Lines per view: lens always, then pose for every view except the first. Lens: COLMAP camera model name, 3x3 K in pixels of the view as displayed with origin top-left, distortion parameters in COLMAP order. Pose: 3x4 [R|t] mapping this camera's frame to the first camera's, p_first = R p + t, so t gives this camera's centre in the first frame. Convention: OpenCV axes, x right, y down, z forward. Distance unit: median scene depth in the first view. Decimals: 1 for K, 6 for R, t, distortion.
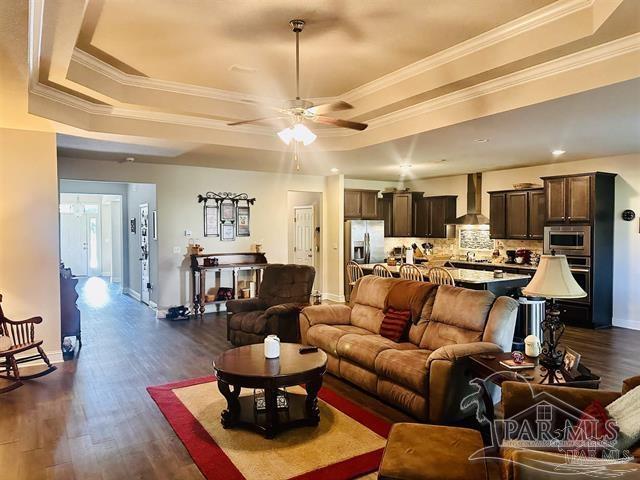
lens RADIAL K [[448.0, 0, 320.0], [0, 448.0, 240.0], [0, 0, 1]] dist [0.064294, -0.130834]
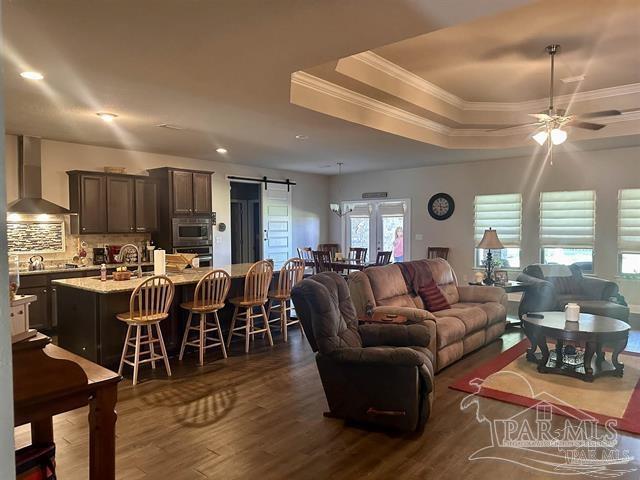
lens RADIAL K [[448.0, 0, 320.0], [0, 448.0, 240.0], [0, 0, 1]] dist [0.064294, -0.130834]
pose [[-0.280730, -0.031059, 0.959284, -0.491317], [0.032834, 0.998580, 0.041940, -0.012720], [-0.959225, 0.043271, -0.279312, 0.928639]]
